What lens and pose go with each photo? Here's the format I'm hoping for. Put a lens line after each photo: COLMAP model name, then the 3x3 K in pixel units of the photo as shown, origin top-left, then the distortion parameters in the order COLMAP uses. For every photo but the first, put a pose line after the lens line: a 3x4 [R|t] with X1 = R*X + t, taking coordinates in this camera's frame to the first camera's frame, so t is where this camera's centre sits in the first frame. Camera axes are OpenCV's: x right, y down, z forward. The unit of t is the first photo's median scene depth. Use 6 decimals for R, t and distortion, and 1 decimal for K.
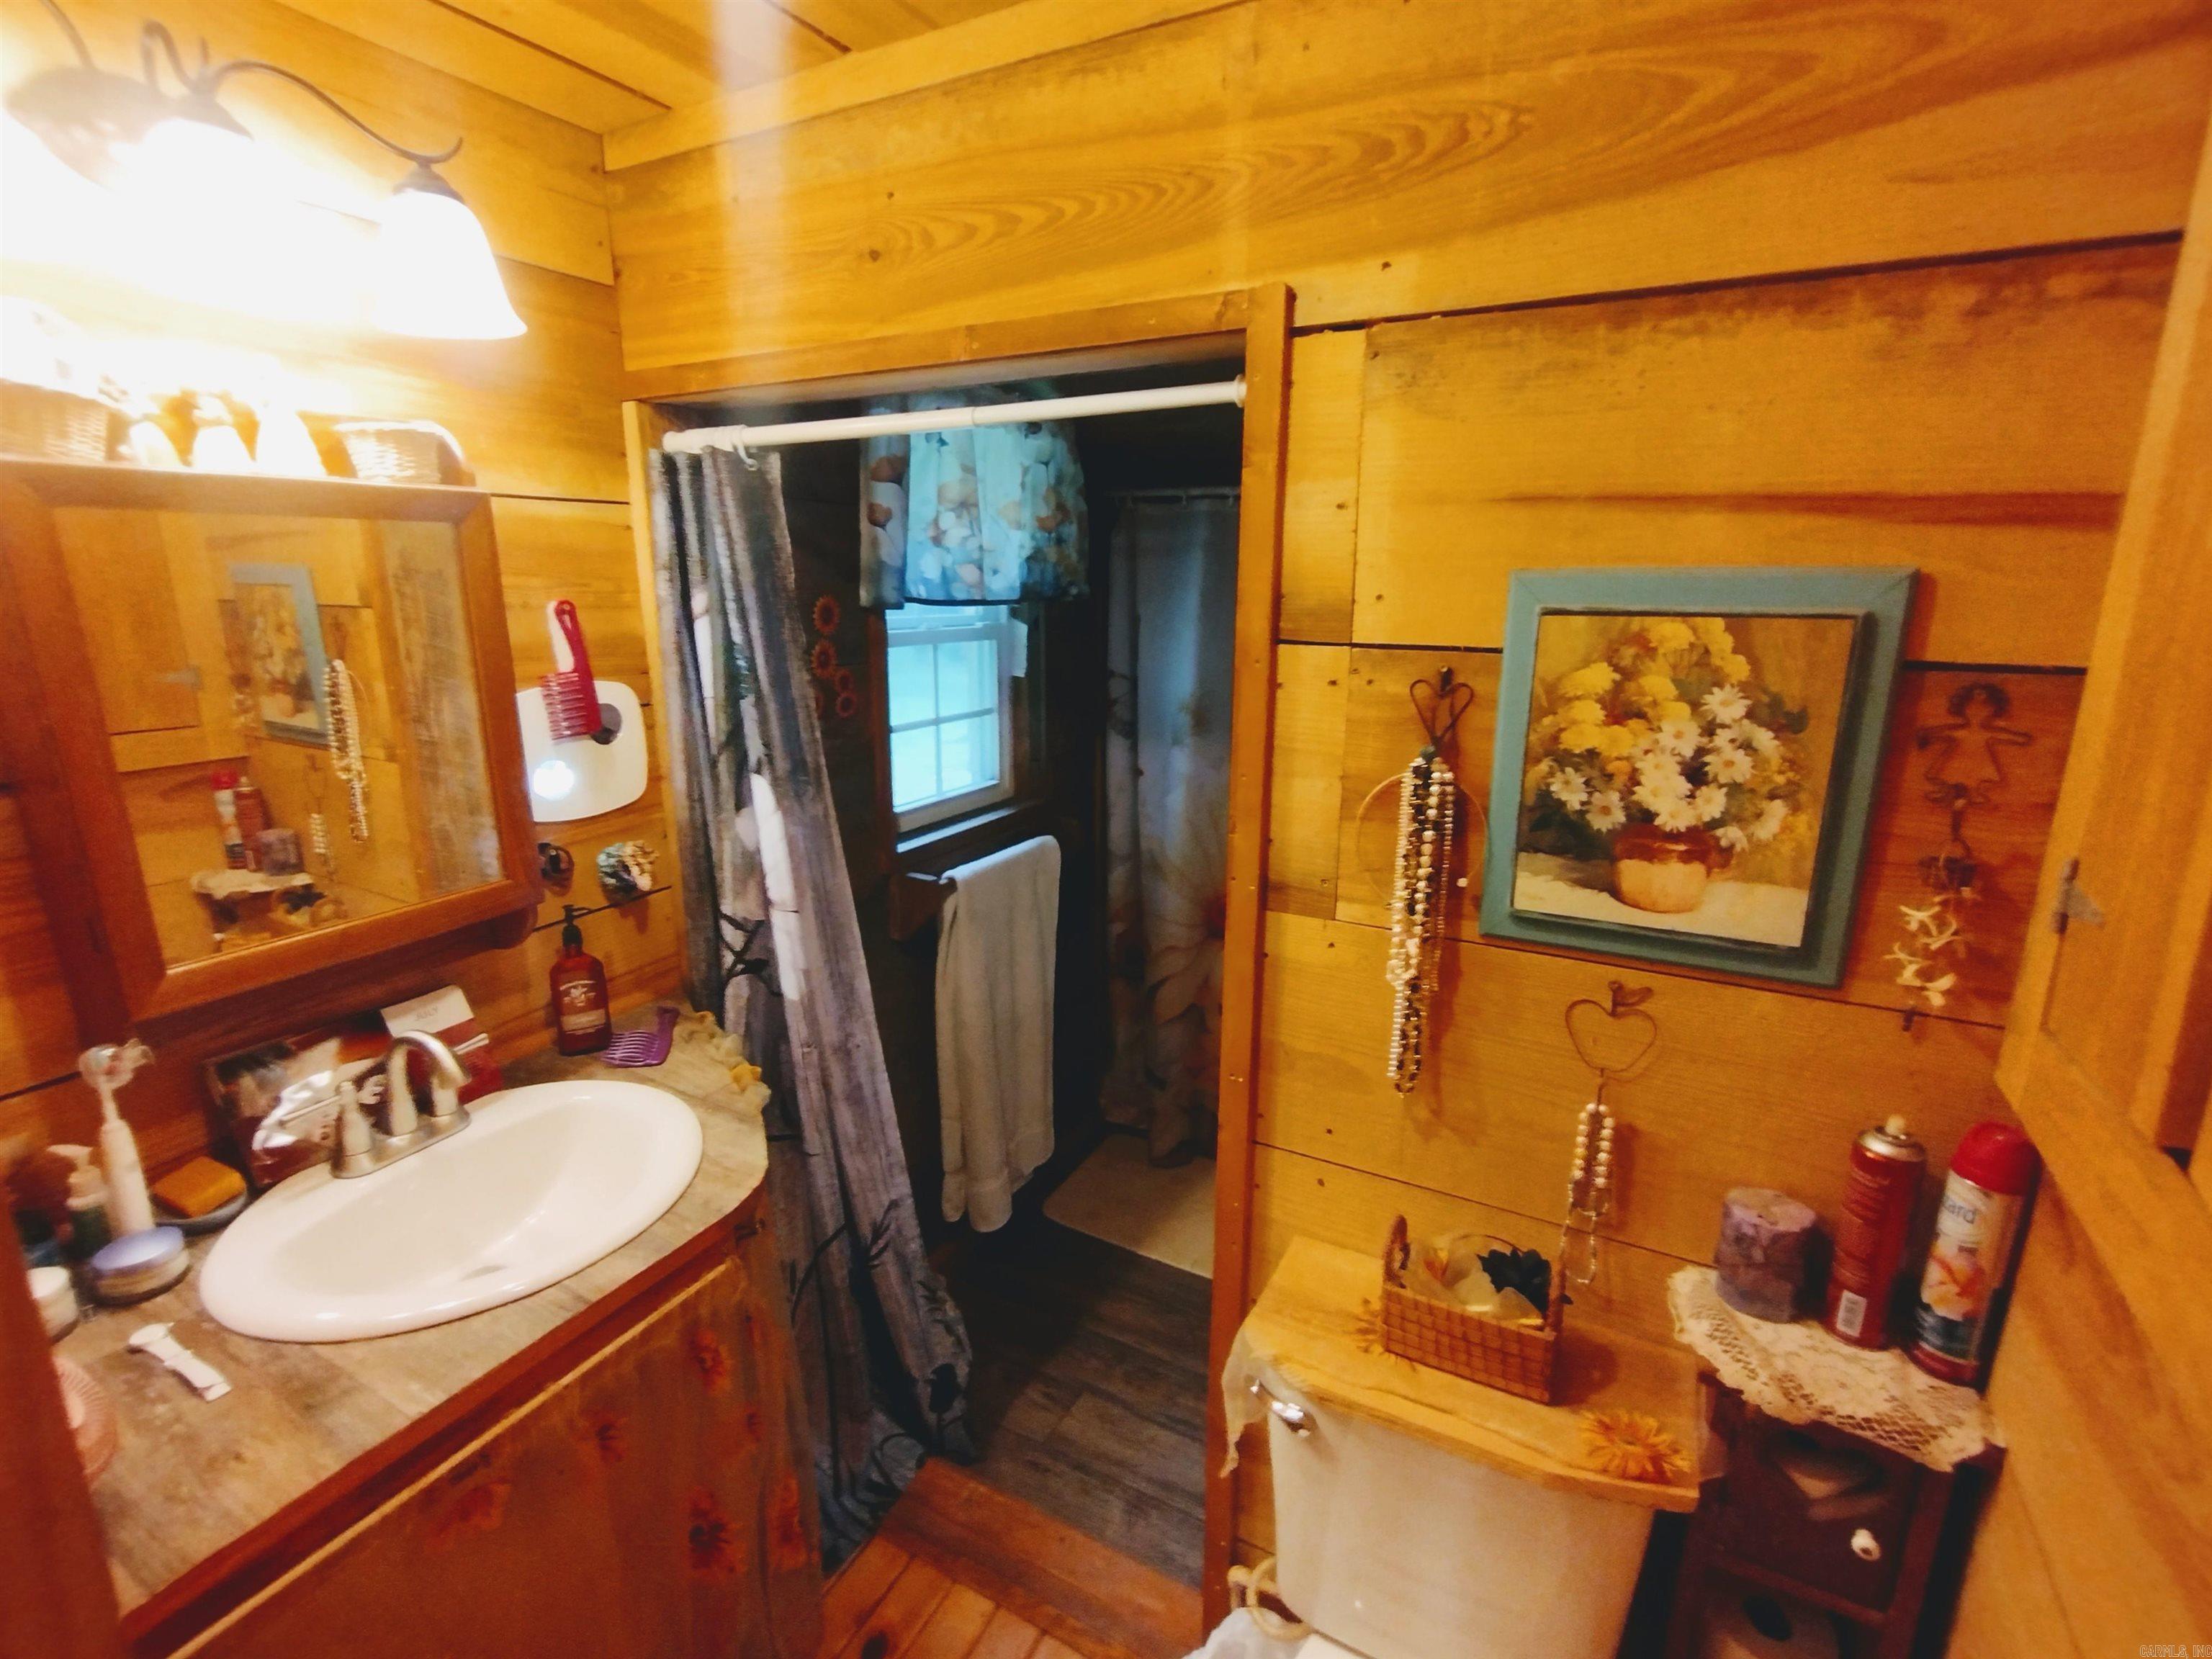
lens RADIAL K [[1017.8, 0, 1100.5], [0, 1017.8, 820.9], [0, 0, 1]] dist [0.000228, 0.000223]
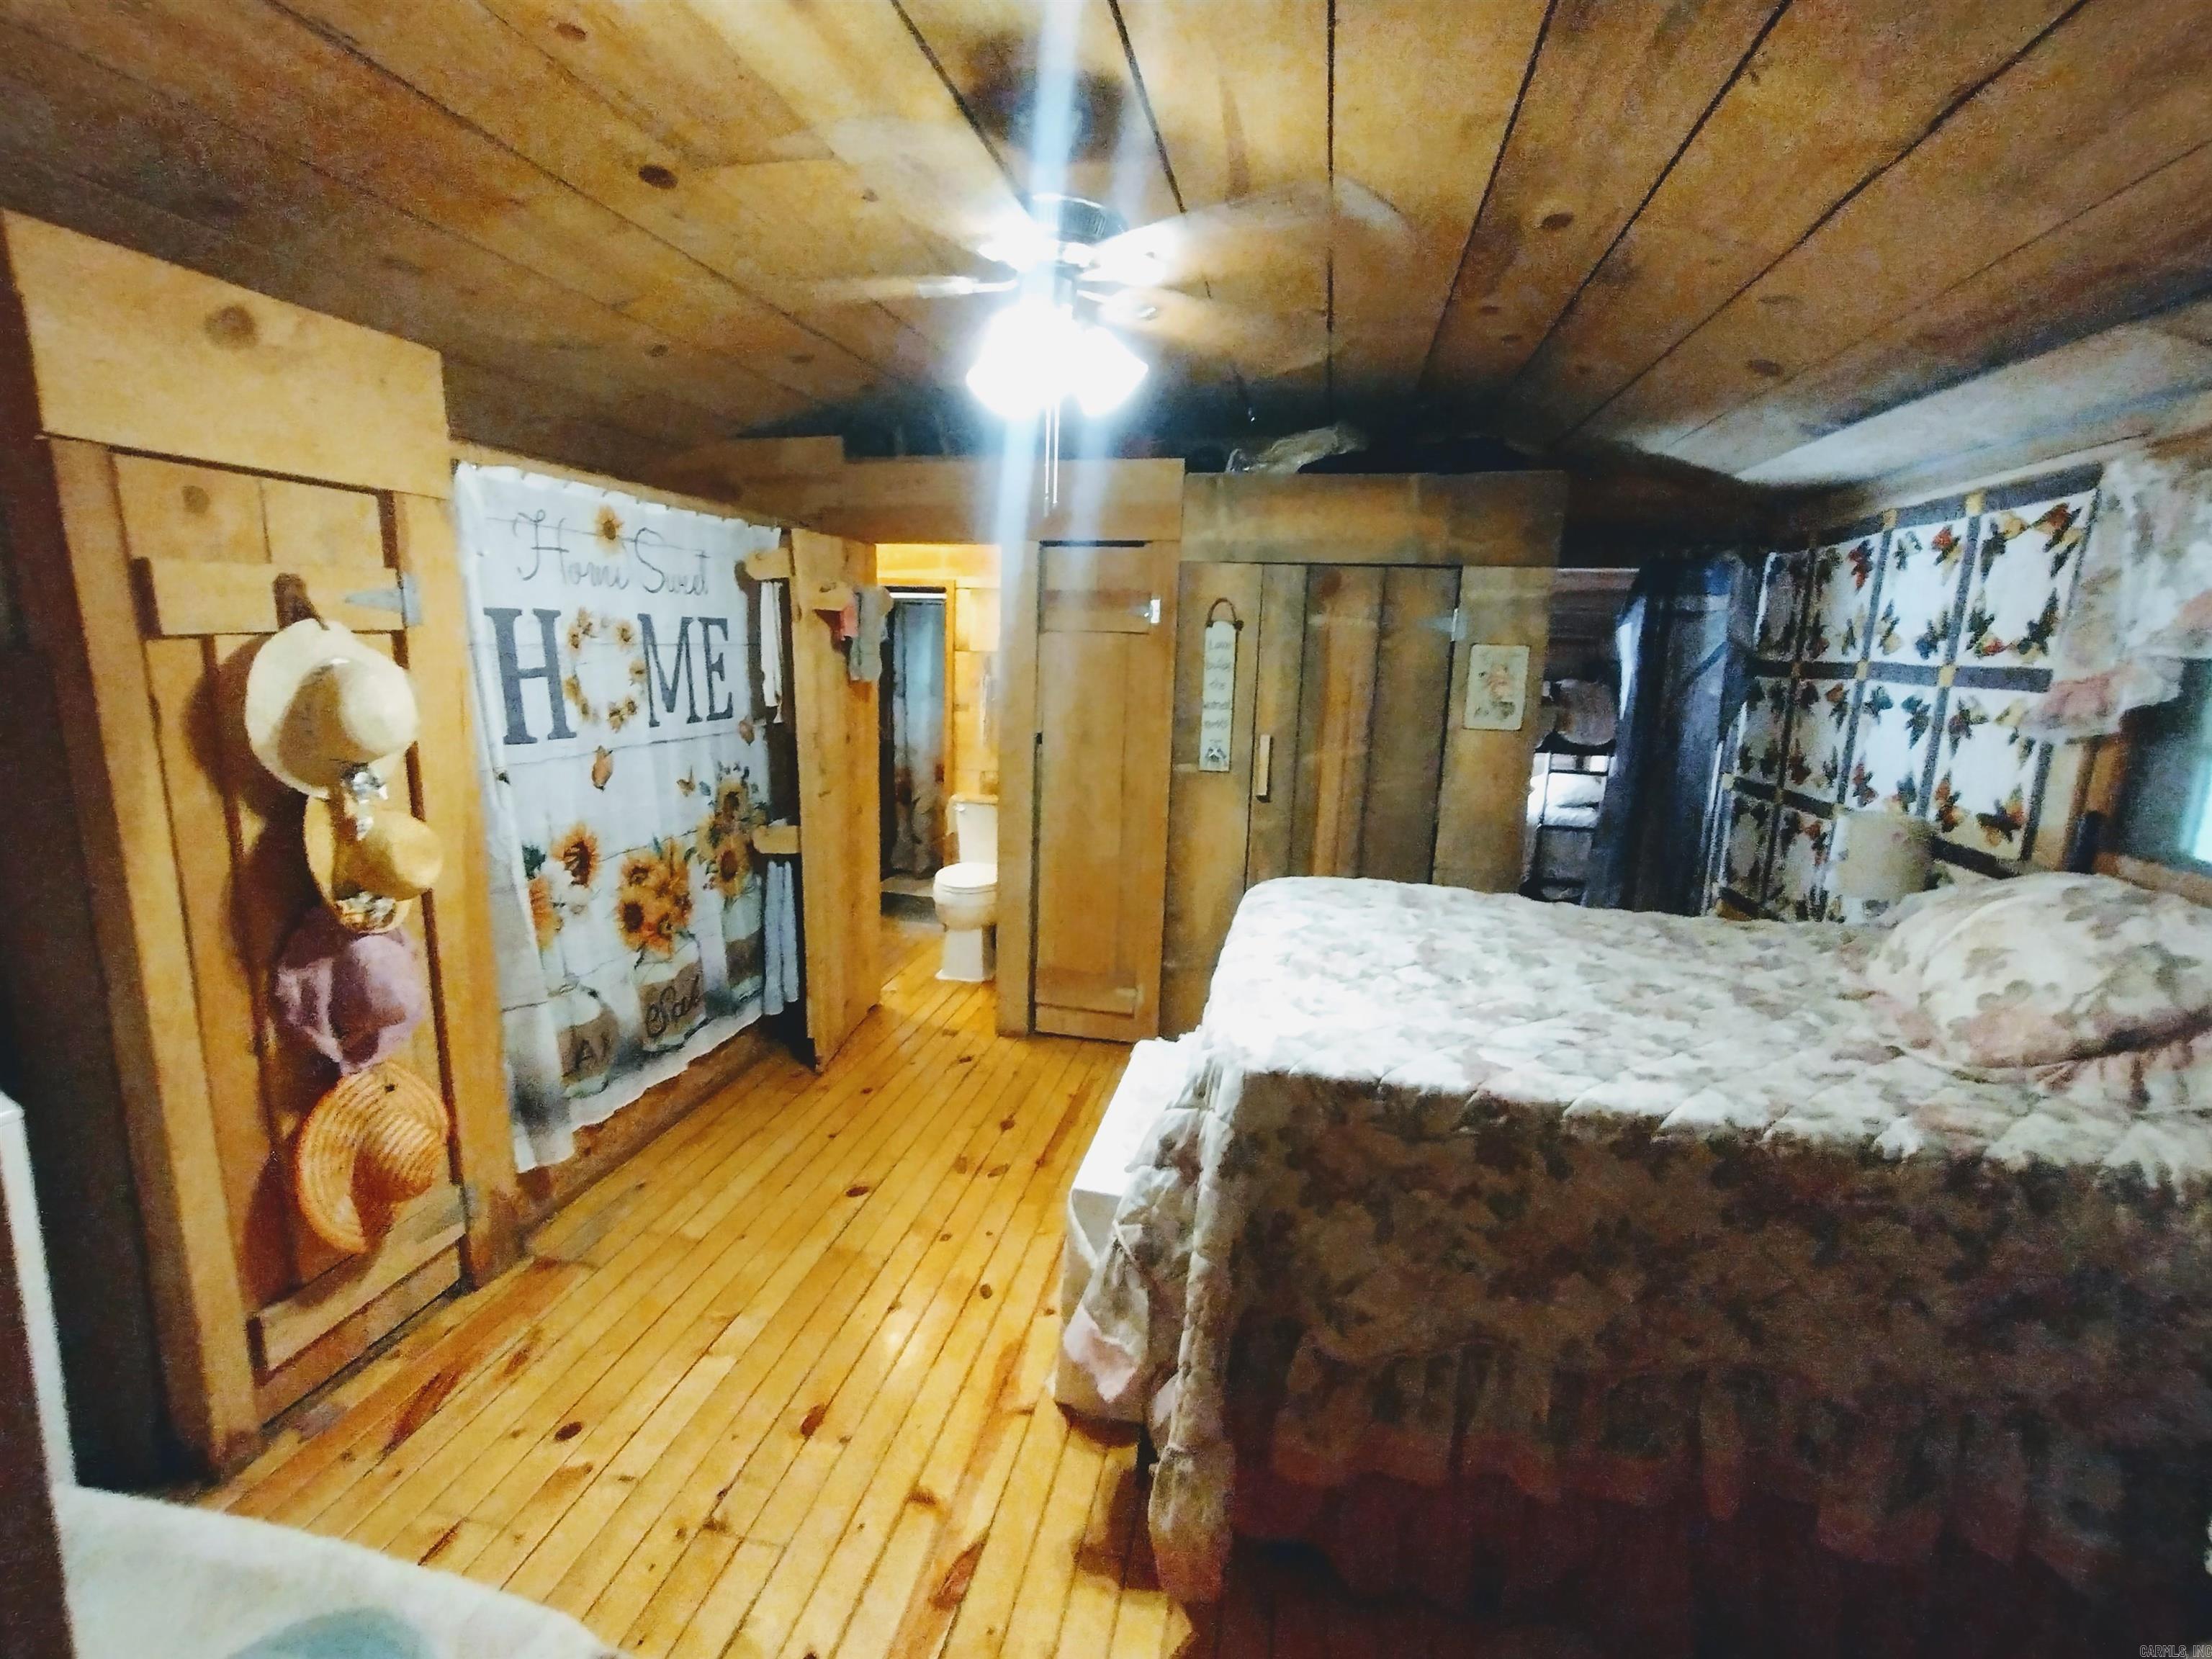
lens RADIAL K [[1035.1, 0, 1100.9], [0, 1035.1, 834.4], [0, 0, 1]] dist [0.000857, 0.001343]
pose [[0.961147, -0.022249, 0.275141, -0.279266], [0.033472, 0.998785, -0.036163, 0.476819], [-0.274002, 0.043968, 0.960724, -2.051468]]
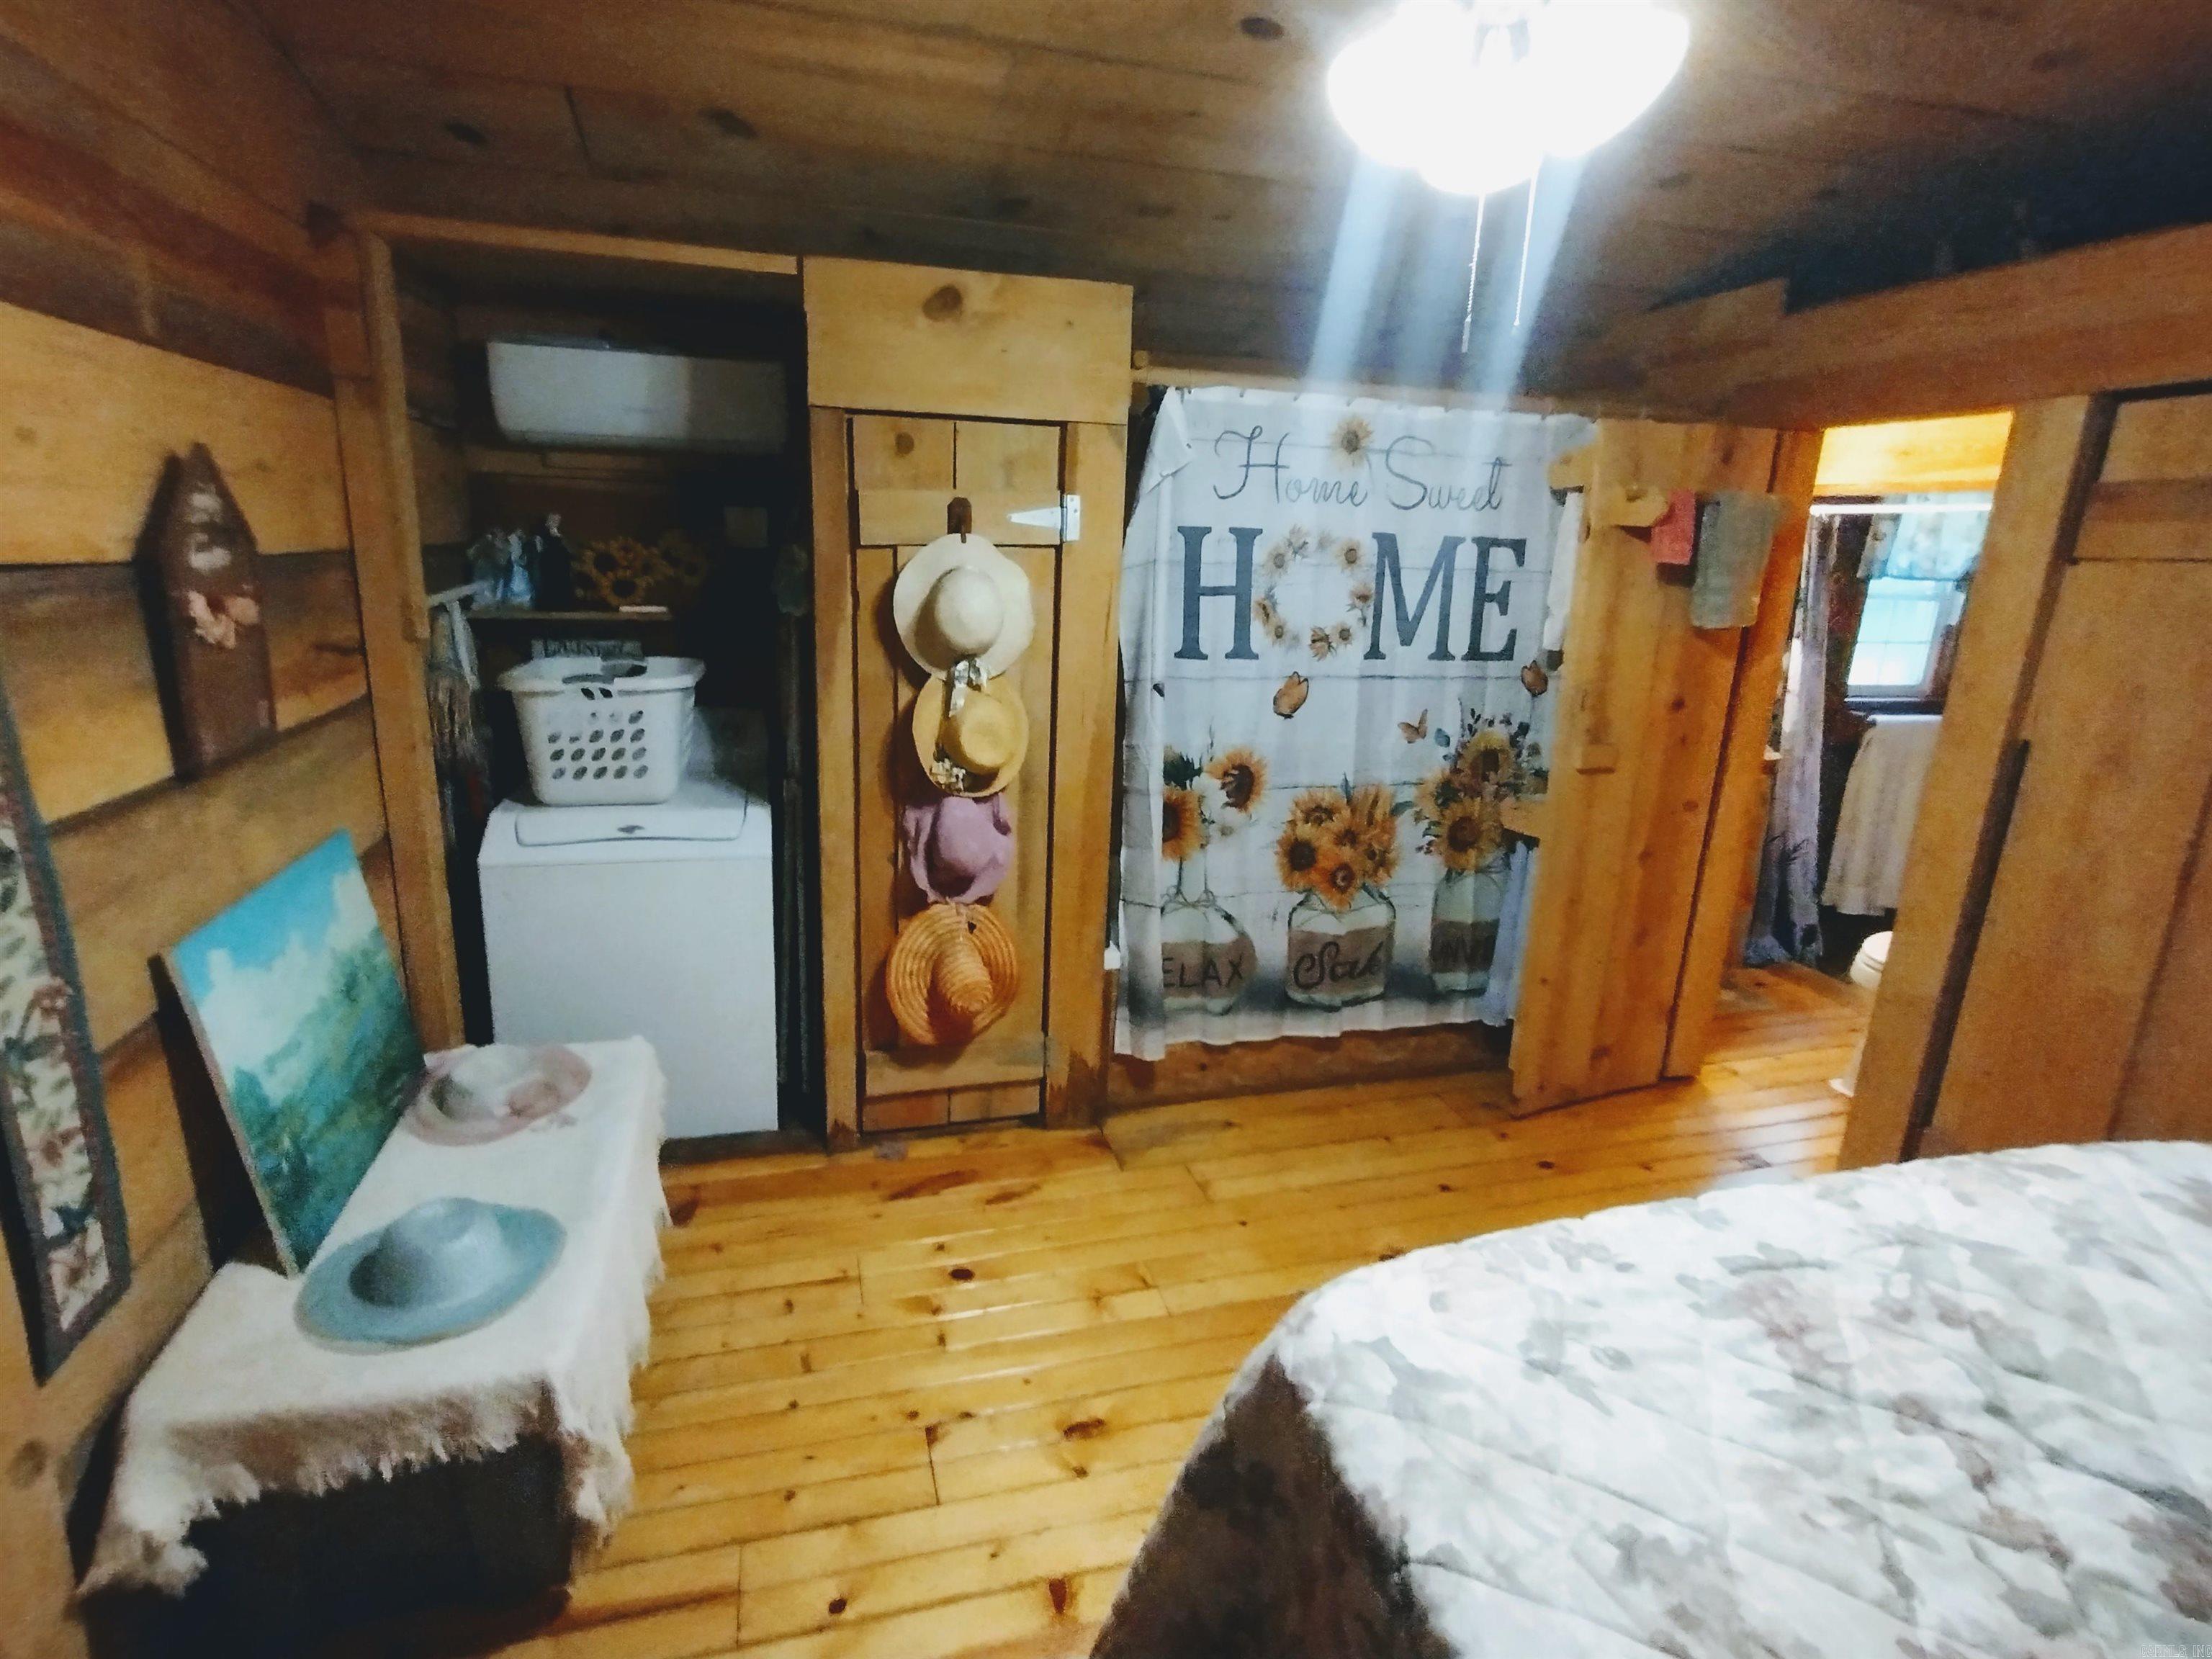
lens RADIAL K [[1062.7, 0, 1037.5], [0, 1062.7, 790.5], [0, 0, 1]] dist [-0.002689, 0.000407]
pose [[0.666909, 0.197818, -0.718401, 0.294242], [-0.204345, 0.975708, 0.078971, 0.386173], [0.716572, 0.094135, 0.691132, -1.667897]]
